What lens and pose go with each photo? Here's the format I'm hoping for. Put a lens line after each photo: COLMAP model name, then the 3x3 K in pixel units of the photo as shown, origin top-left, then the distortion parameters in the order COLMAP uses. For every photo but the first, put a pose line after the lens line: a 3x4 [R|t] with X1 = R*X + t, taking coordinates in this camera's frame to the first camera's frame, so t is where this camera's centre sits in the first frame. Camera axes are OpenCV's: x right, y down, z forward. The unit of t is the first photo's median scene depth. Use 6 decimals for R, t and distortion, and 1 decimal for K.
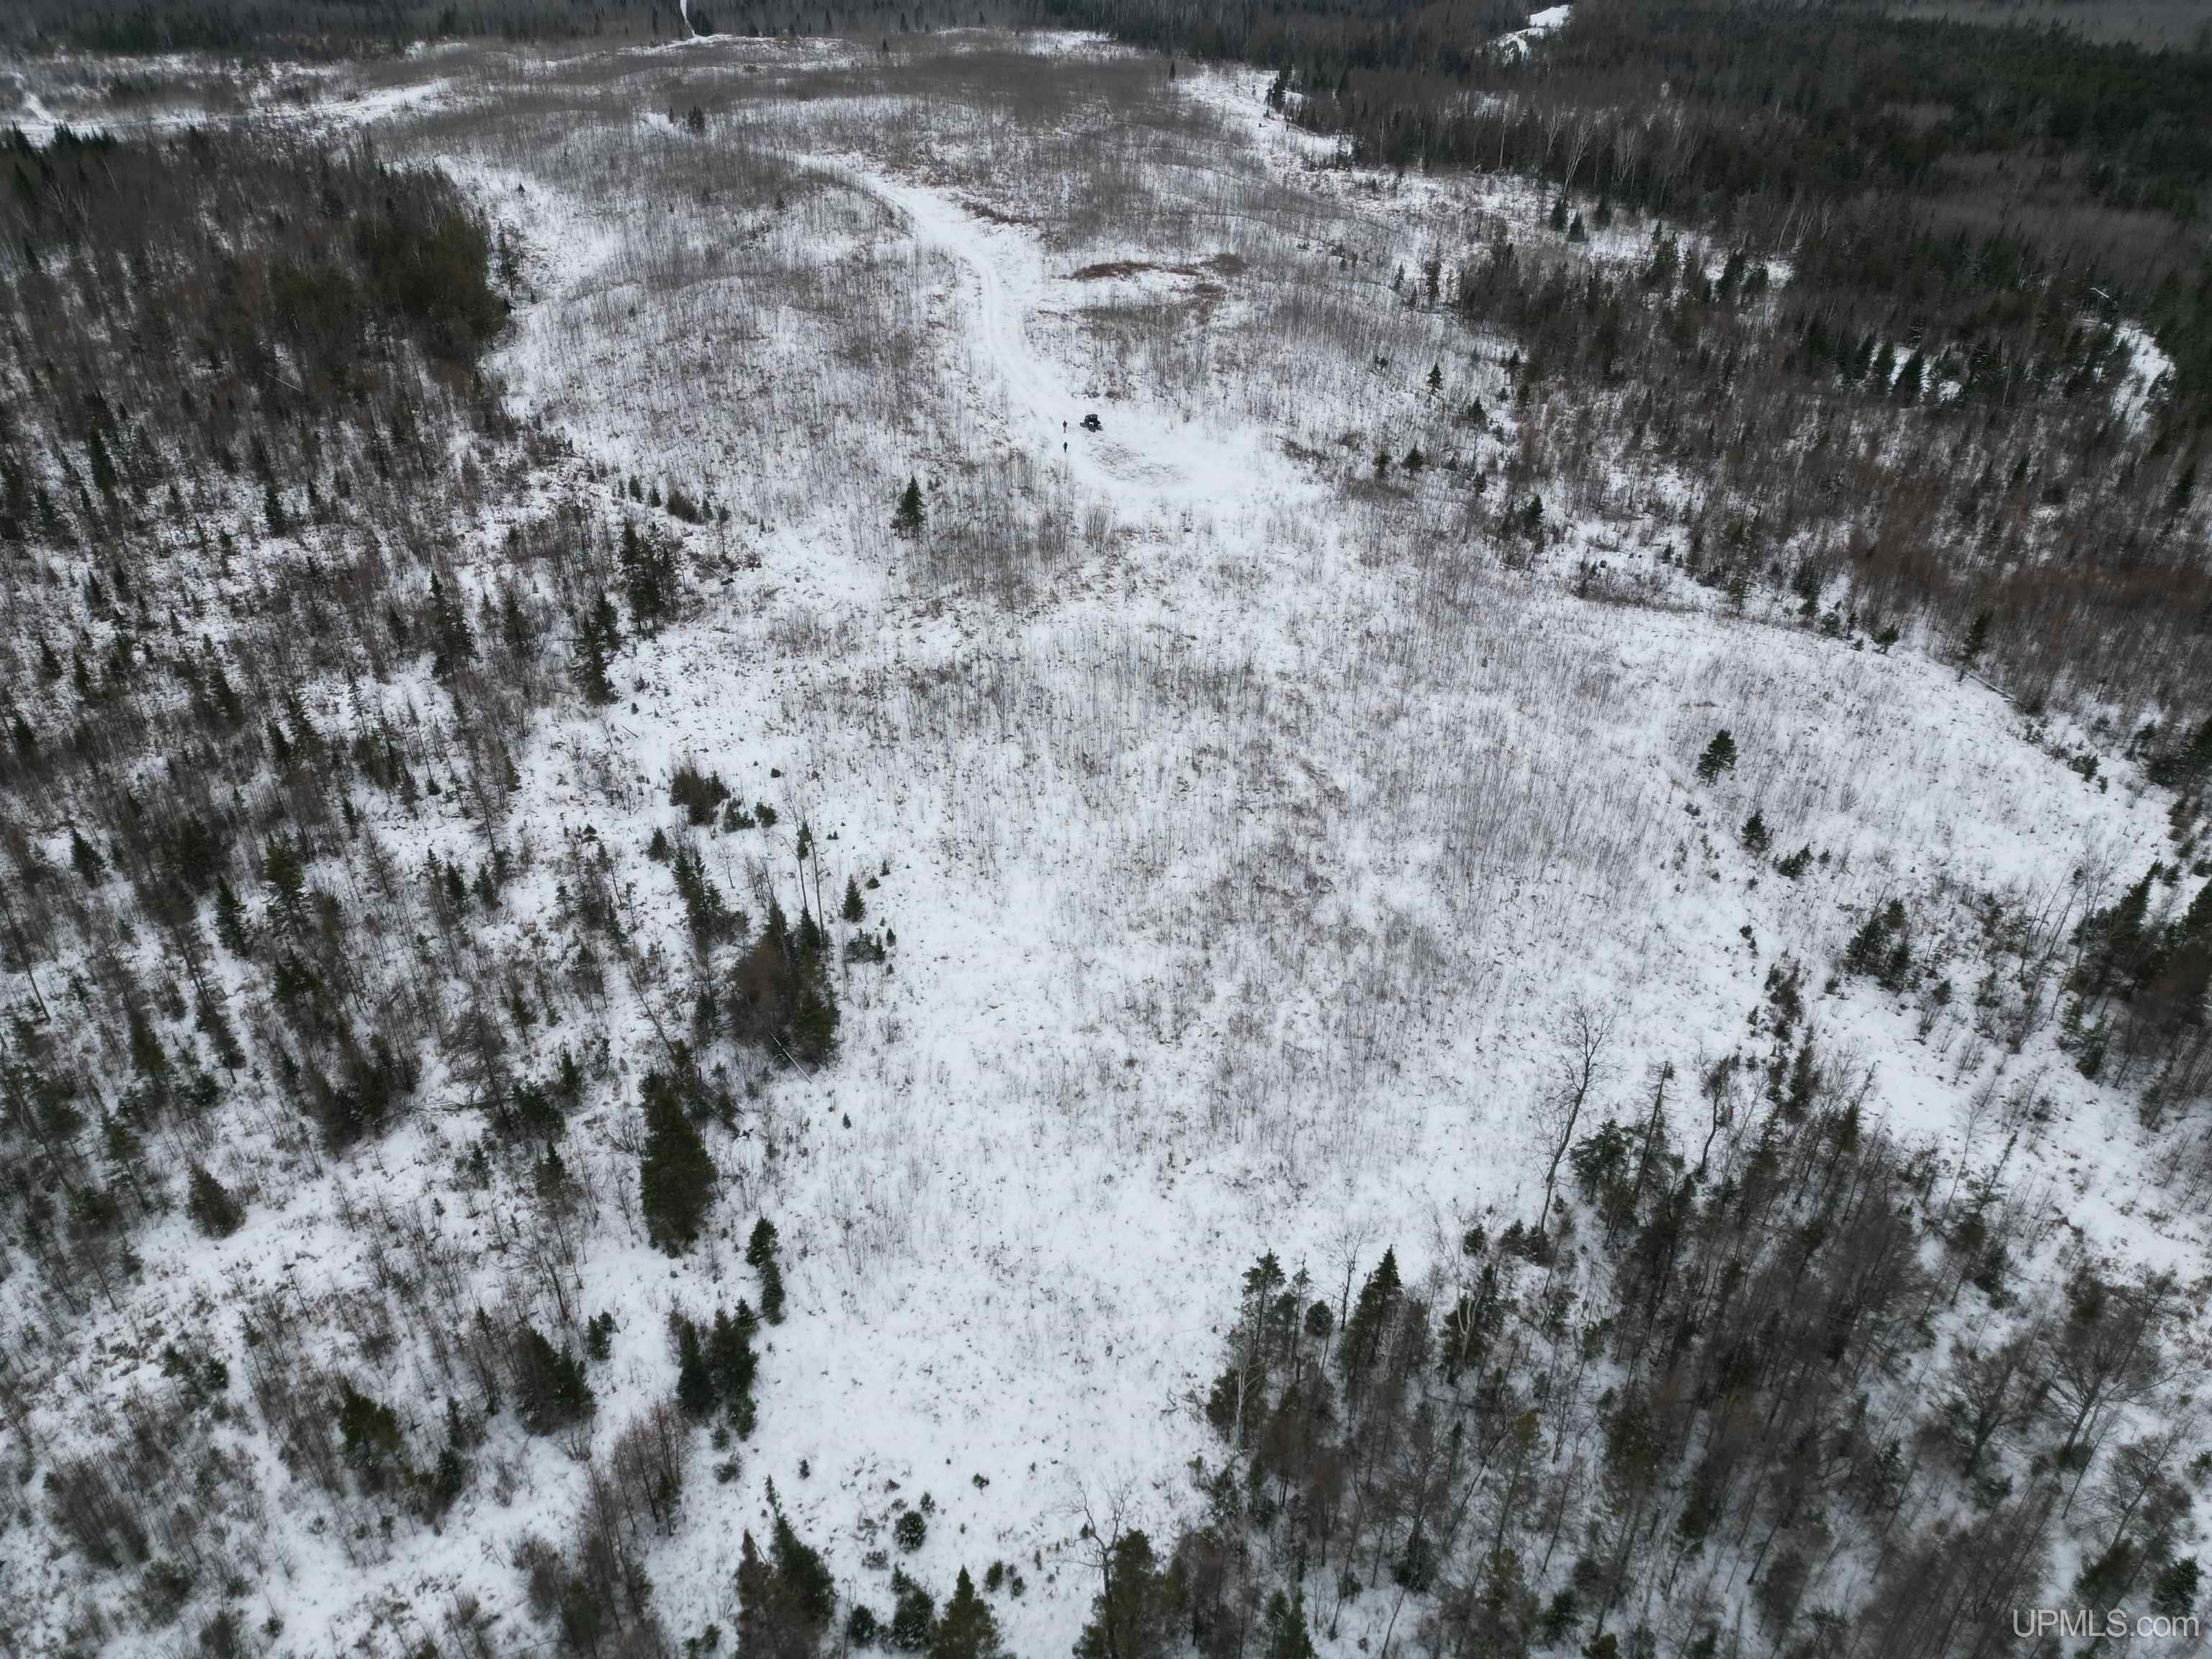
lens RADIAL K [[1525.2, 0, 1104.3], [0, 1525.2, 819.4], [0, 0, 1]] dist [0.045611, -0.037084]
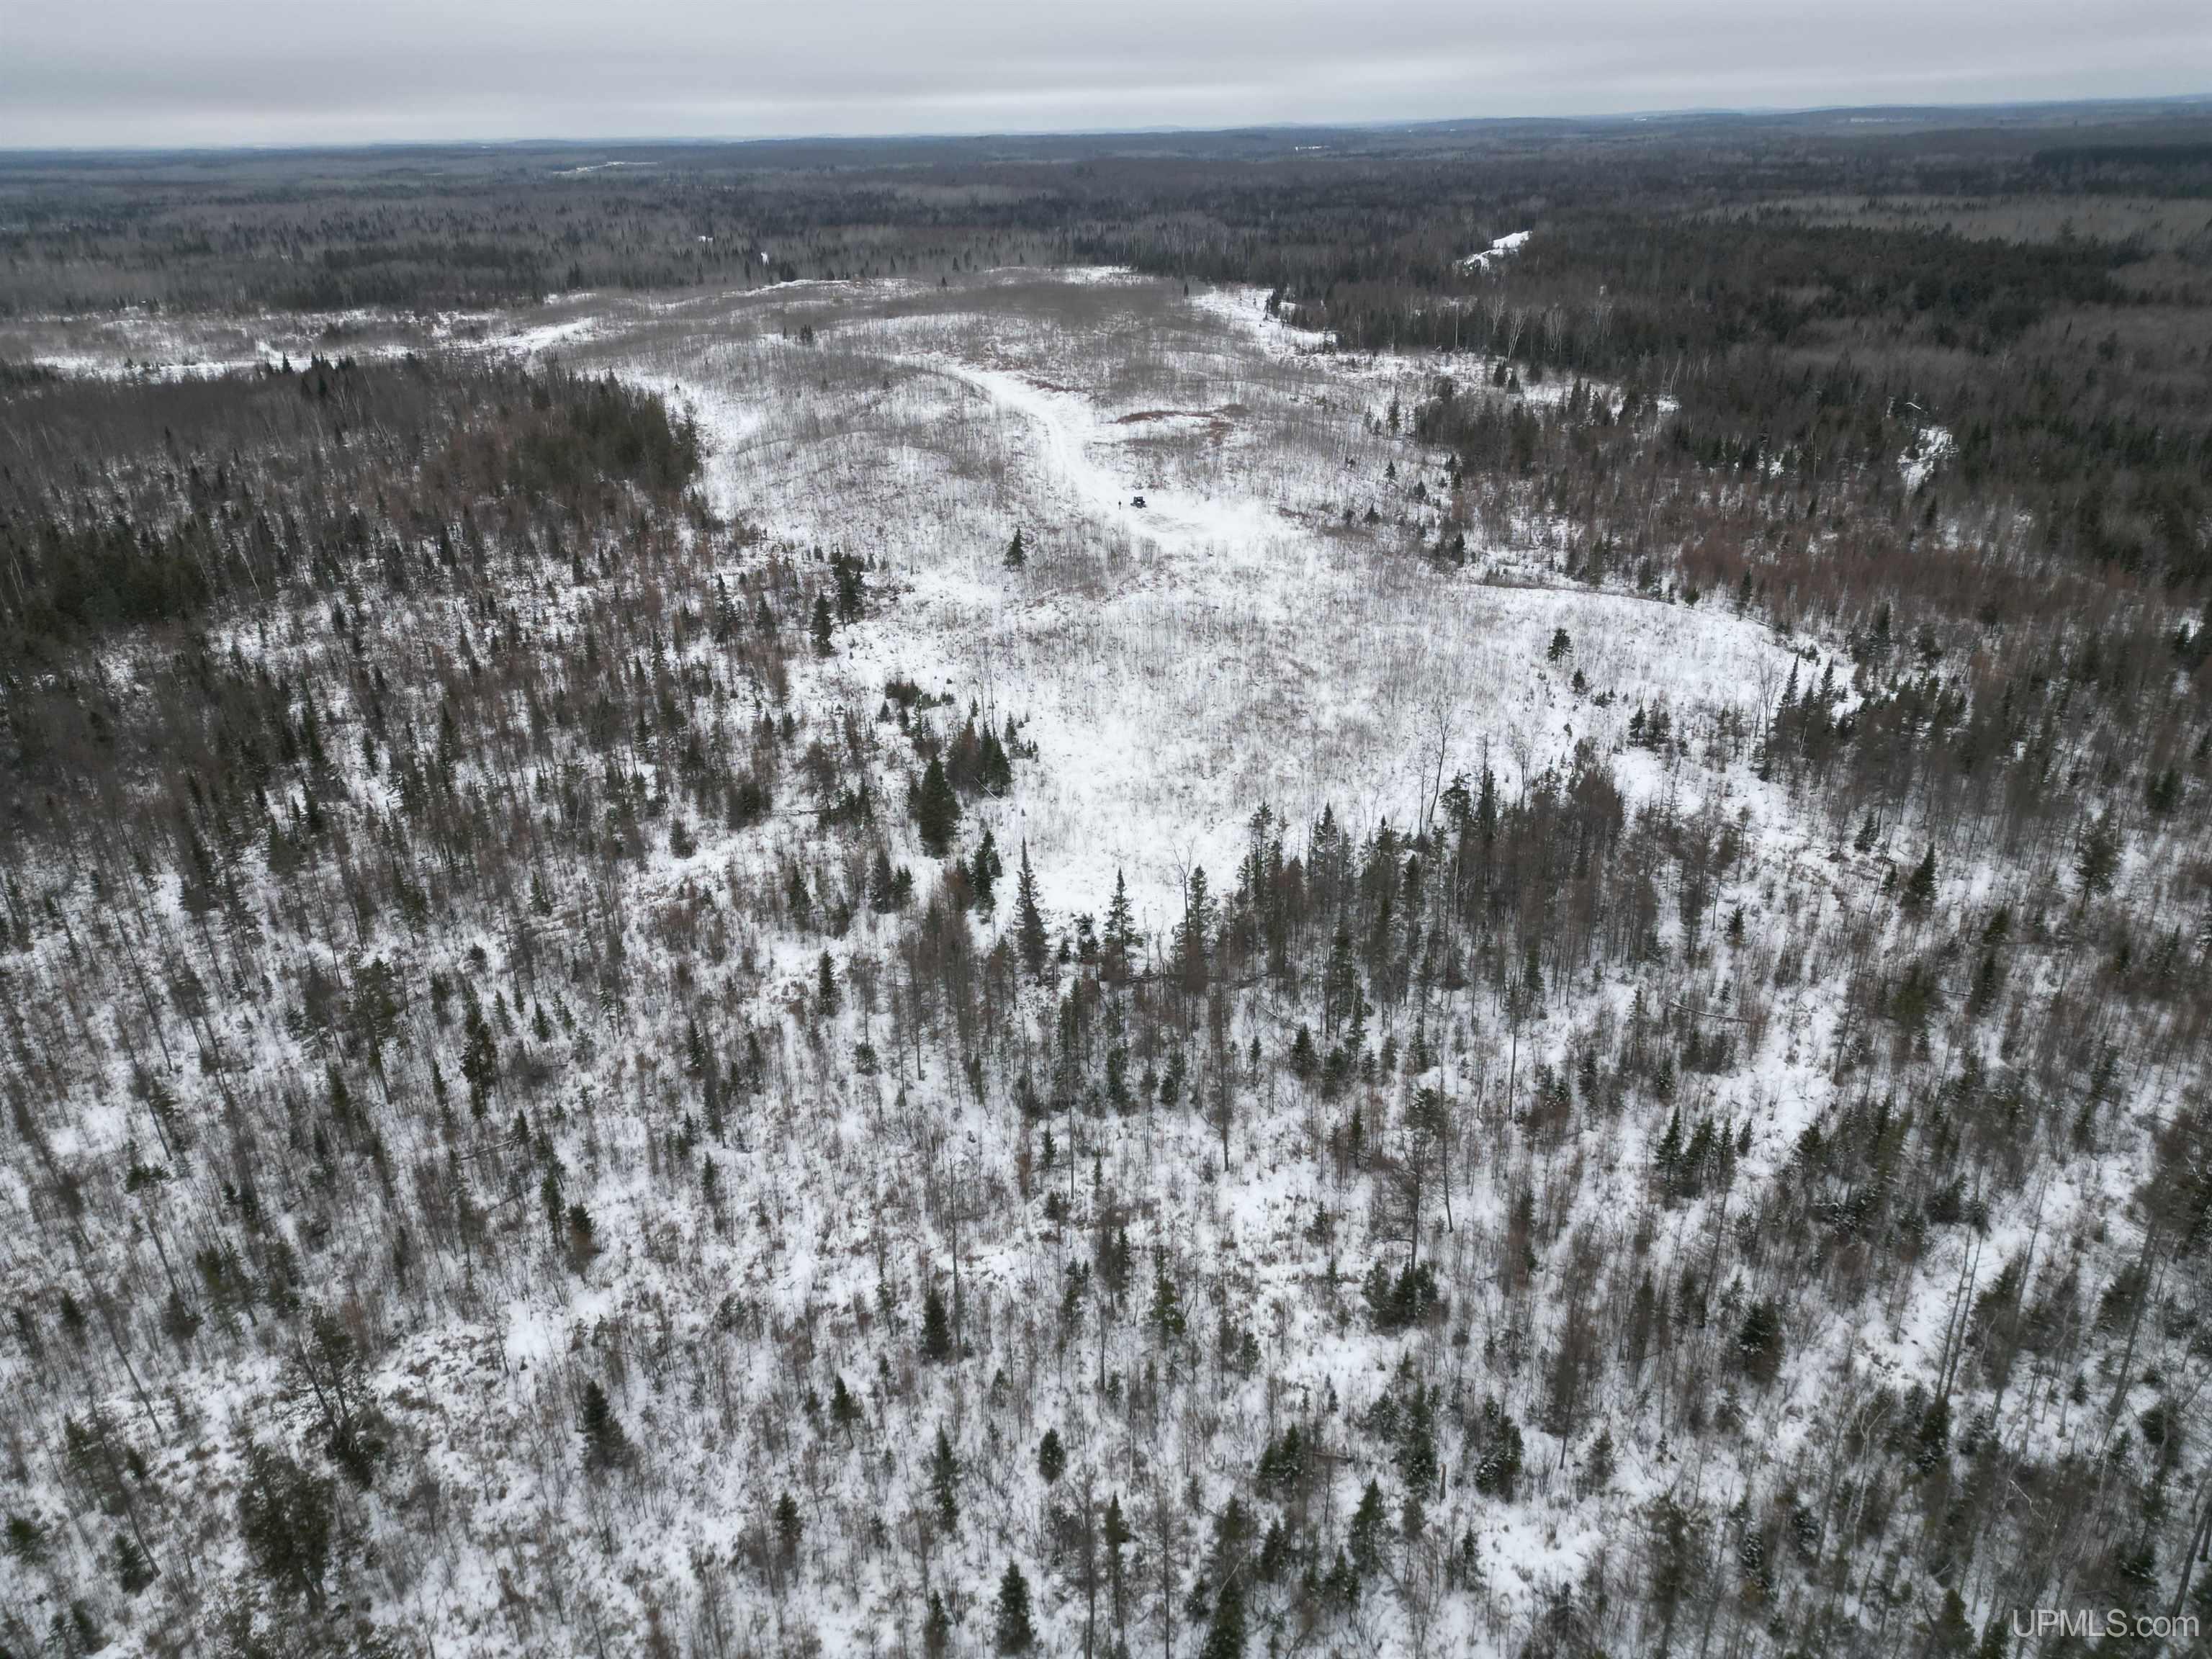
lens RADIAL K [[1525.2, 0, 1106.4], [0, 1525.2, 829.6], [0, 0, 1]] dist [0.045611, -0.037084]
pose [[0.999295, -0.032067, -0.019500, -0.020552], [0.029281, 0.991160, -0.129401, 0.215918], [0.023477, 0.128739, 0.991401, -0.340219]]
